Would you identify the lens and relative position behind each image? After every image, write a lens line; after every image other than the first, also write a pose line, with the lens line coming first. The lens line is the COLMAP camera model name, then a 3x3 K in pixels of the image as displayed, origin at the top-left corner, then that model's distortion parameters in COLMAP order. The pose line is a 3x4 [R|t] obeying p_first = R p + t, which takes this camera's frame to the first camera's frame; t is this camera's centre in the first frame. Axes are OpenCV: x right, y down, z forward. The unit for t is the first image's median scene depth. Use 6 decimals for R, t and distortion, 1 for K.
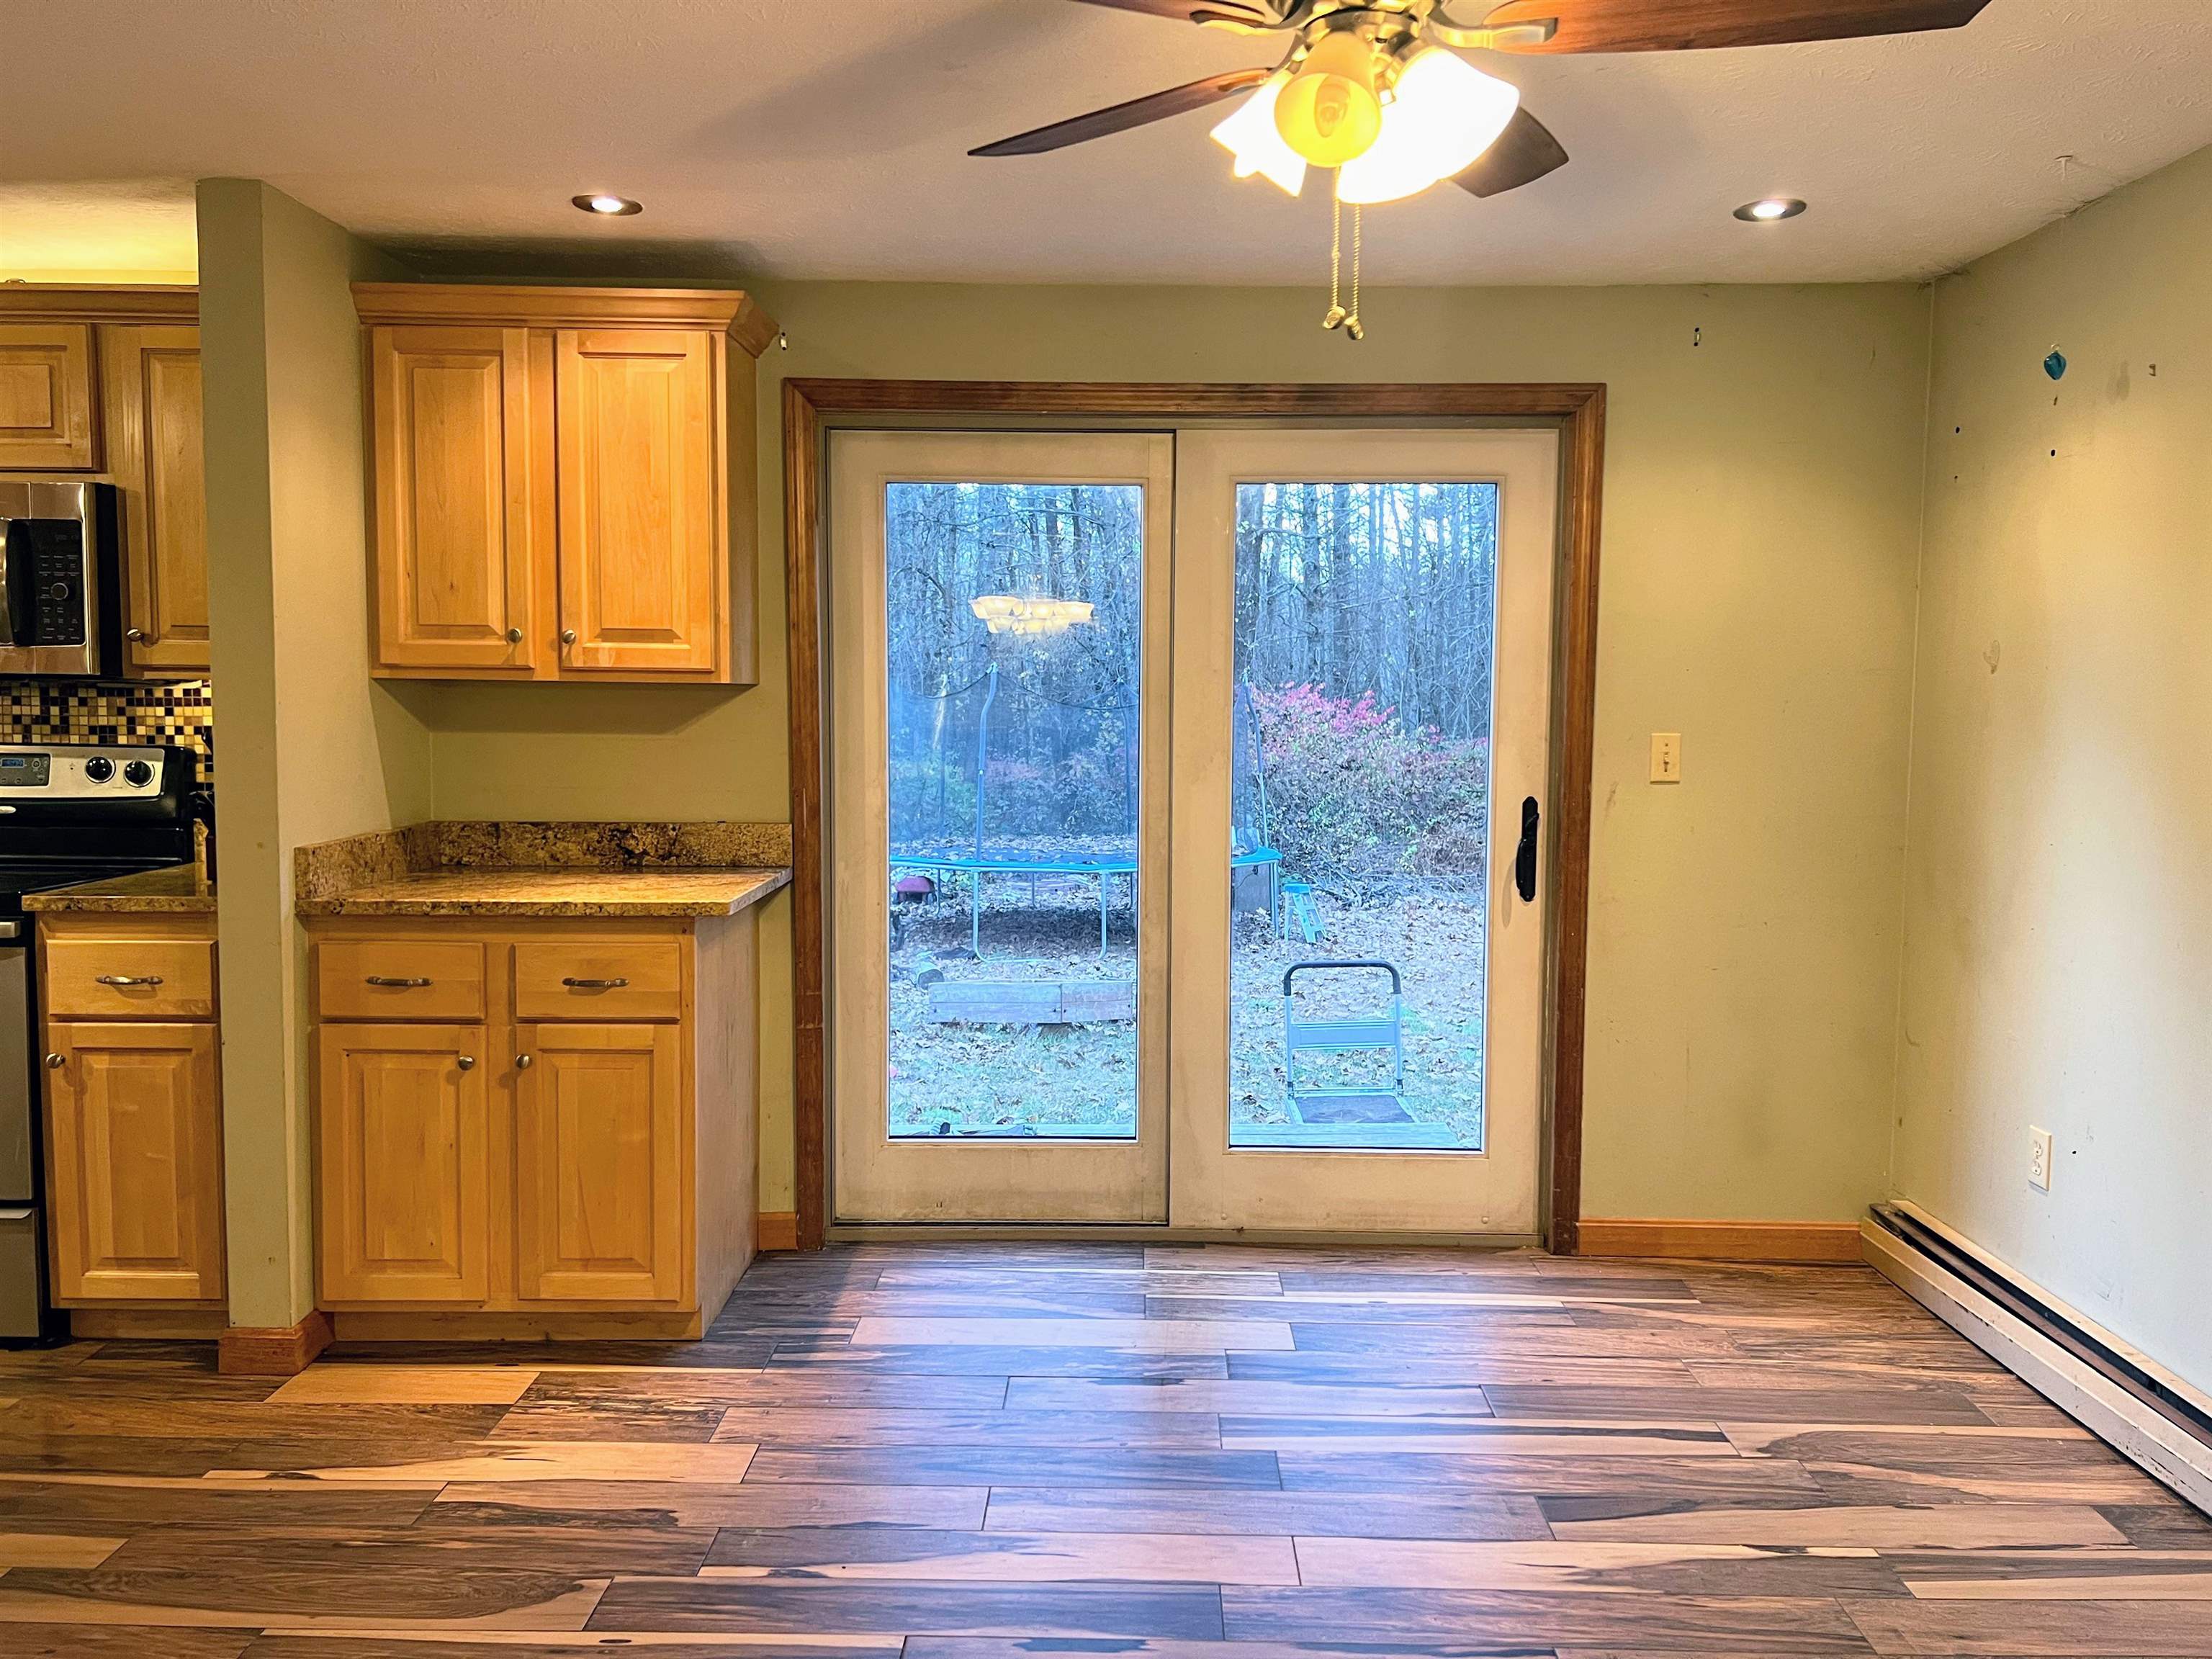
lens RADIAL K [[1663.3, 0, 1104.7], [0, 1663.3, 817.0], [0, 0, 1]] dist [0.069449, -0.073881]
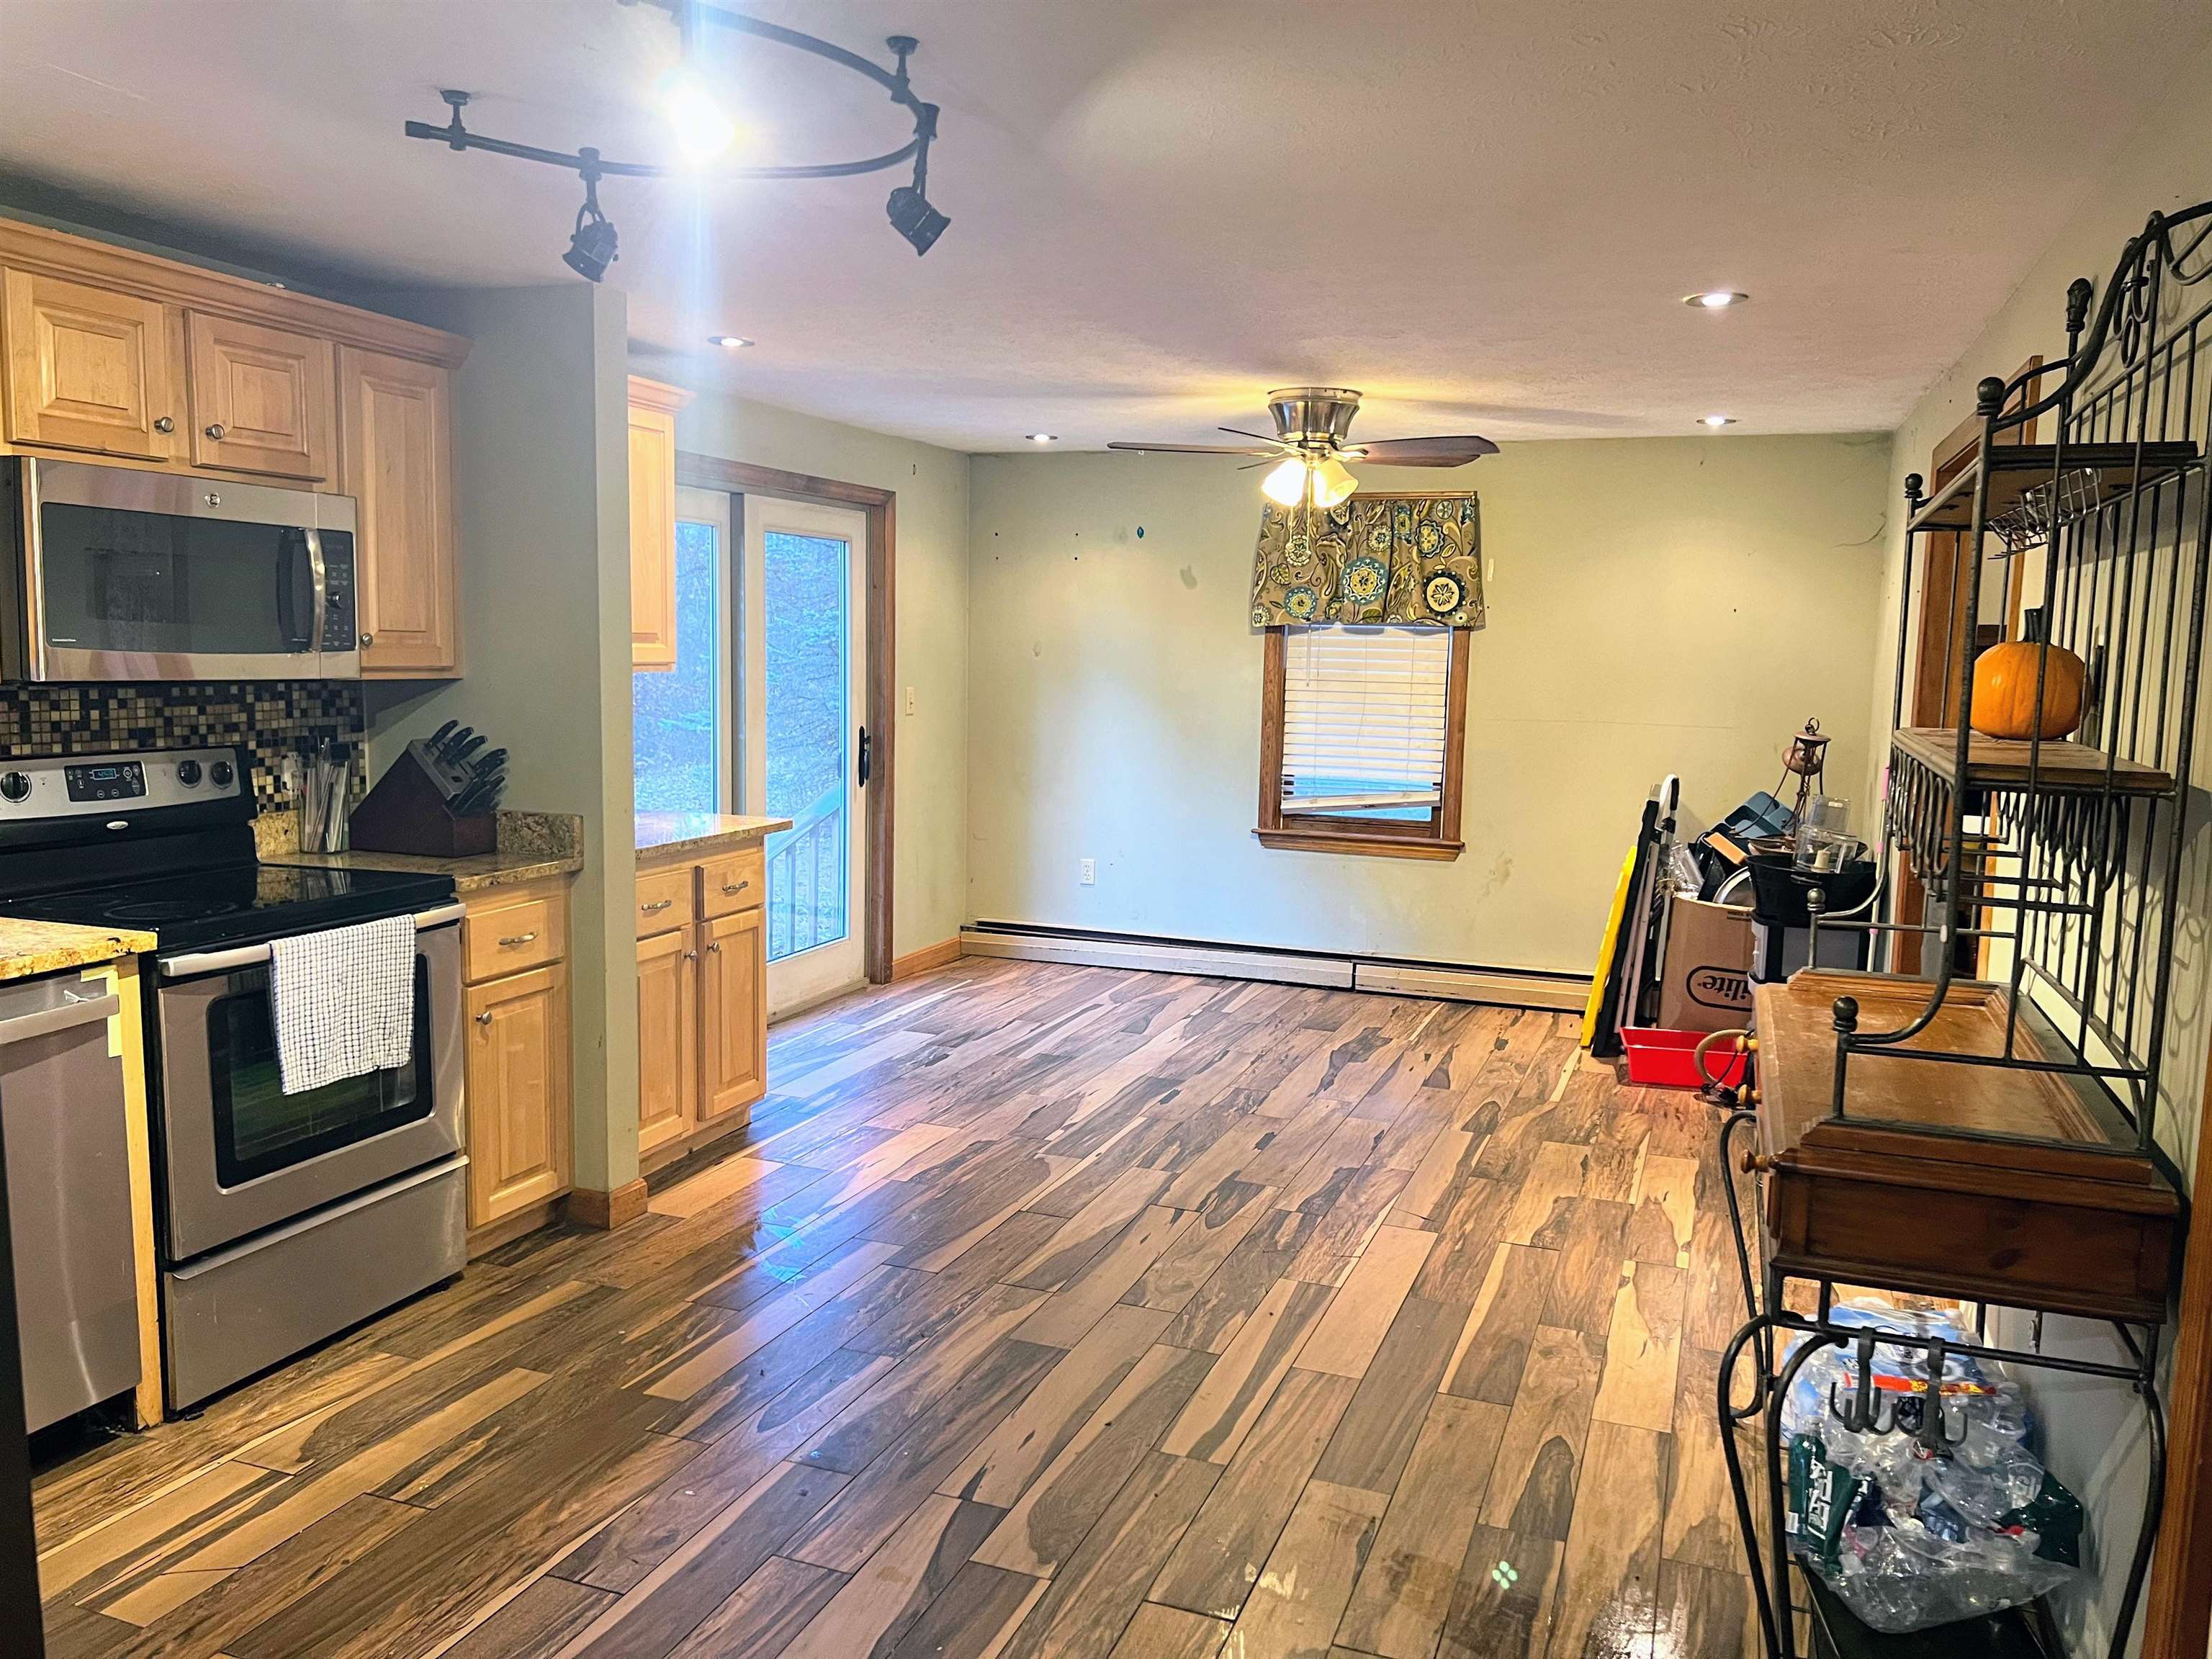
lens RADIAL K [[1661.6, 0, 1114.5], [0, 1661.6, 833.4], [0, 0, 1]] dist [0.068669, -0.079629]
pose [[0.334020, -0.112132, 0.935872, -1.487676], [0.053587, 0.993552, 0.099917, -0.069722], [-0.941041, 0.016776, 0.337875, 0.203653]]
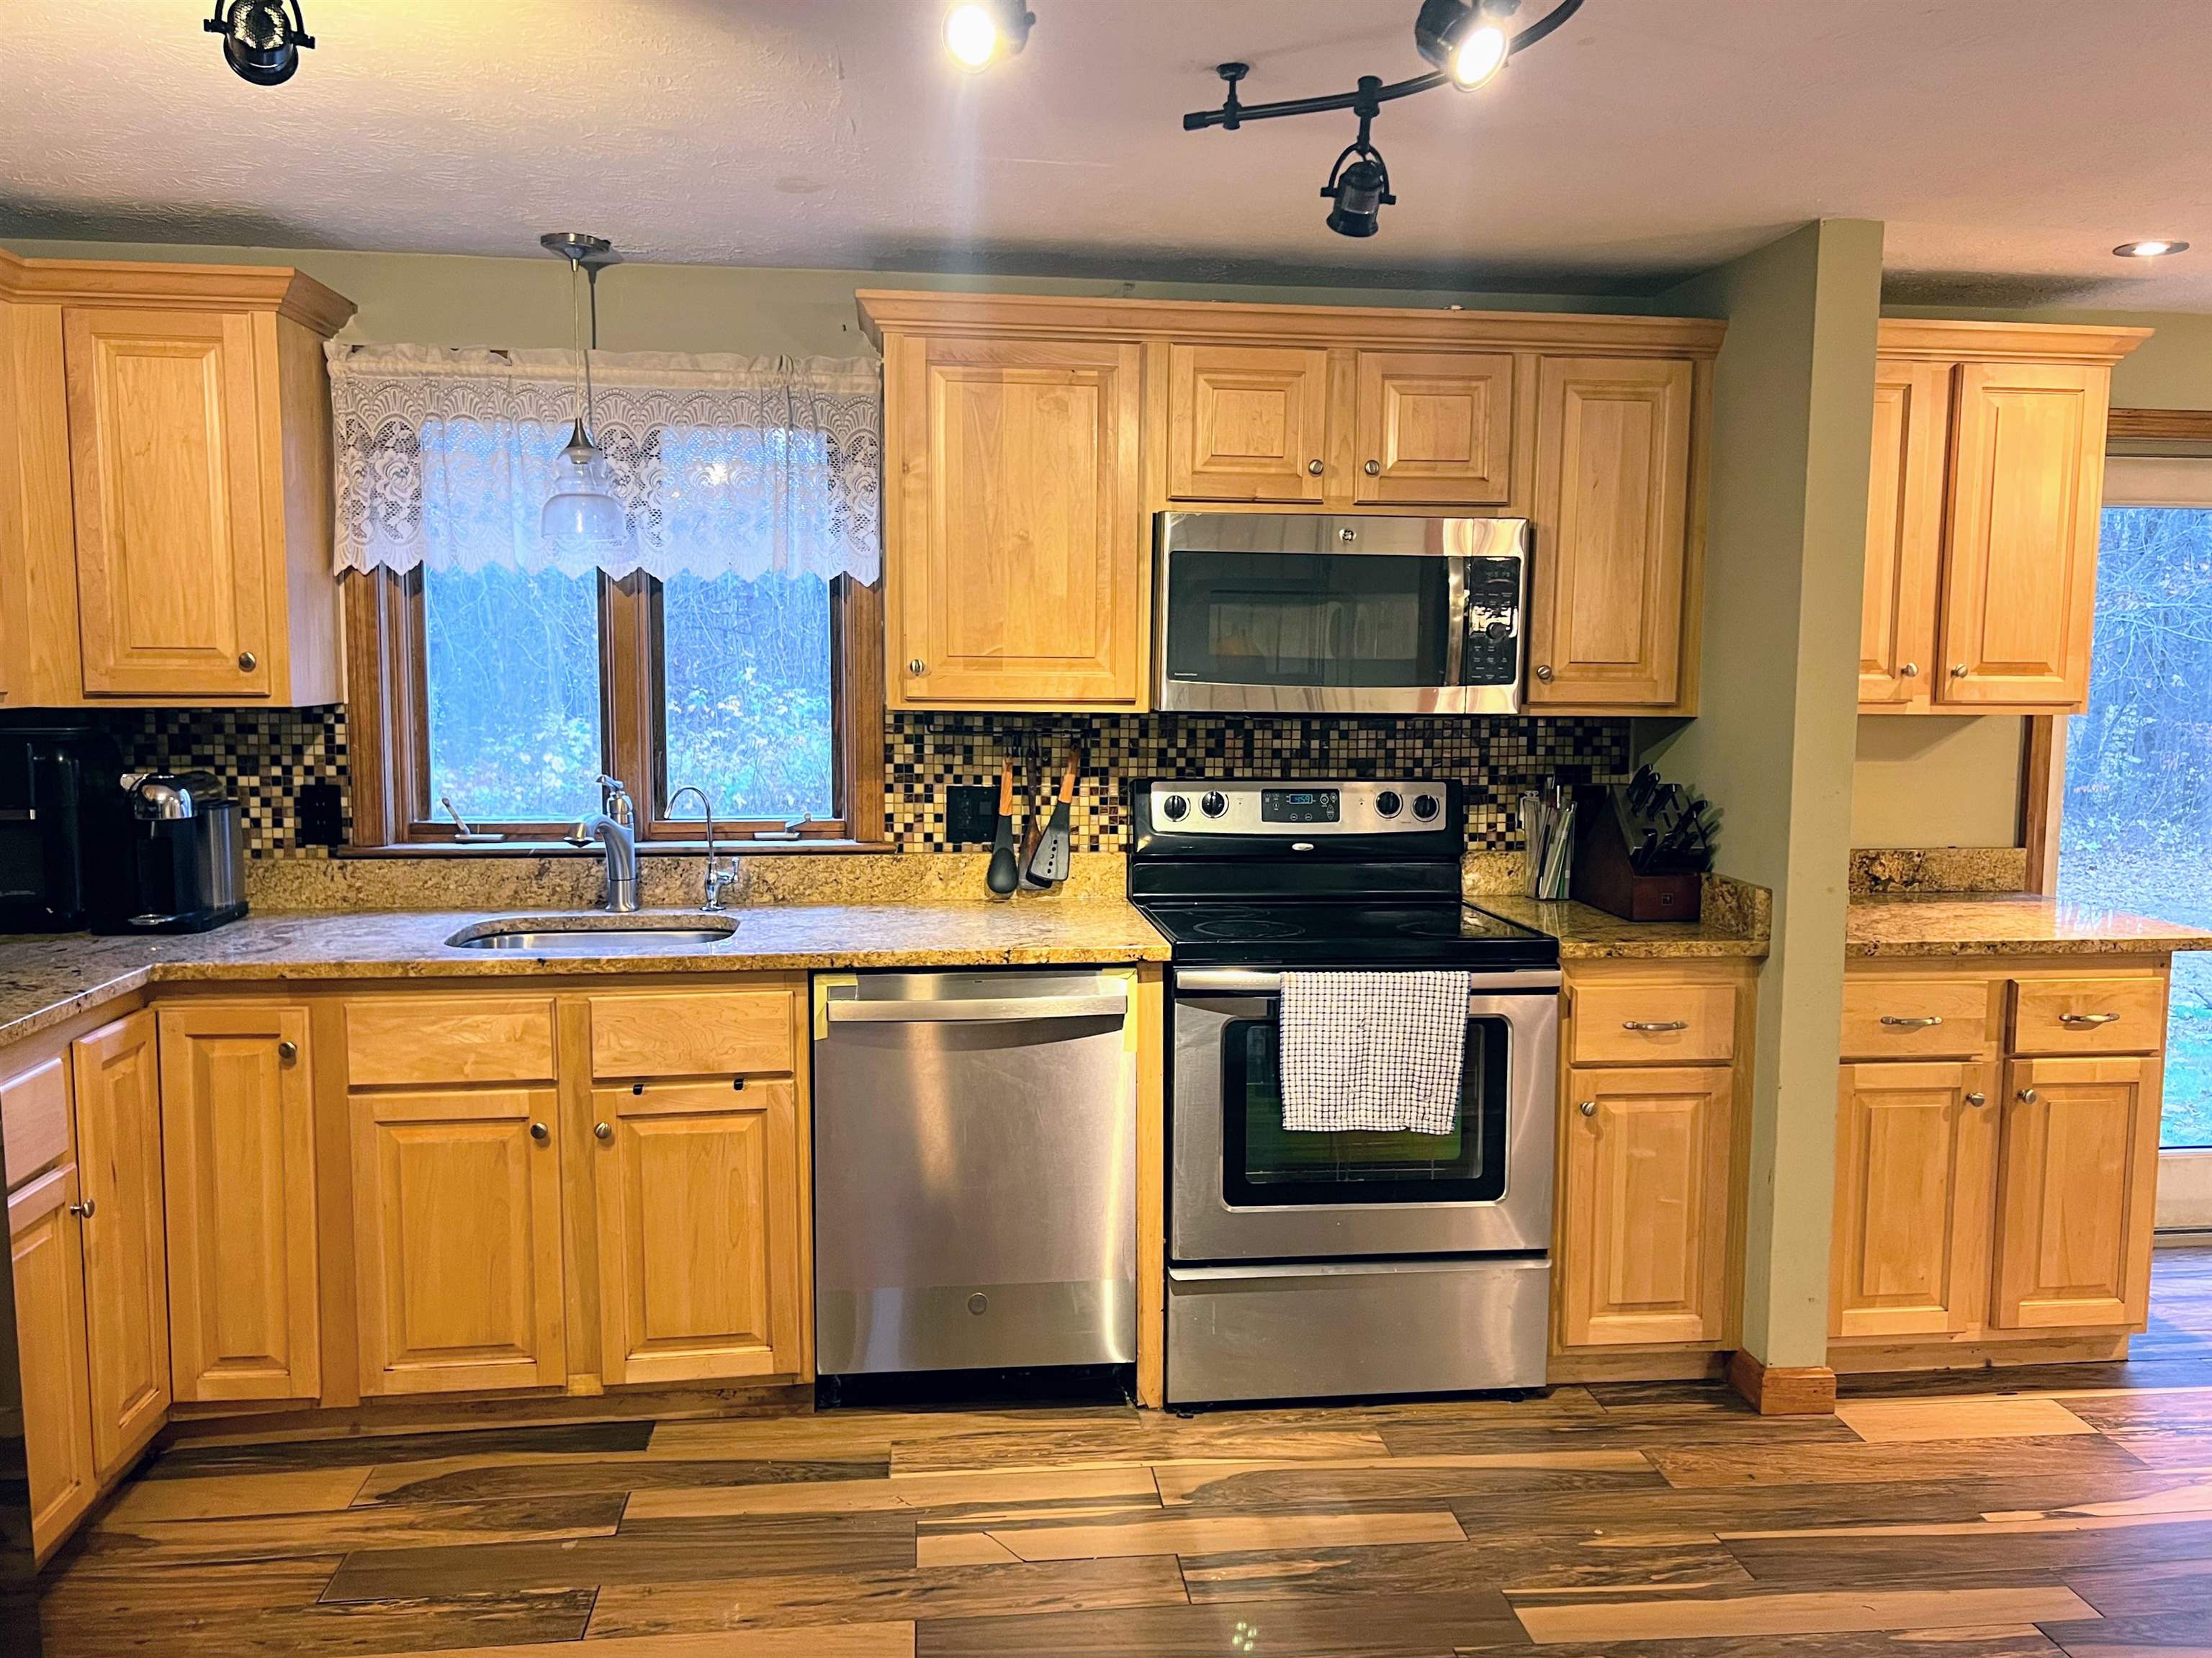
lens RADIAL K [[1700.5, 0, 1103.4], [0, 1700.5, 819.0], [0, 0, 1]] dist [0.084837, -0.102904]
pose [[0.991773, -0.013960, 0.127243, -0.998887], [0.010843, 0.999625, 0.025155, -0.052388], [-0.127546, -0.023568, 0.991553, 0.040385]]
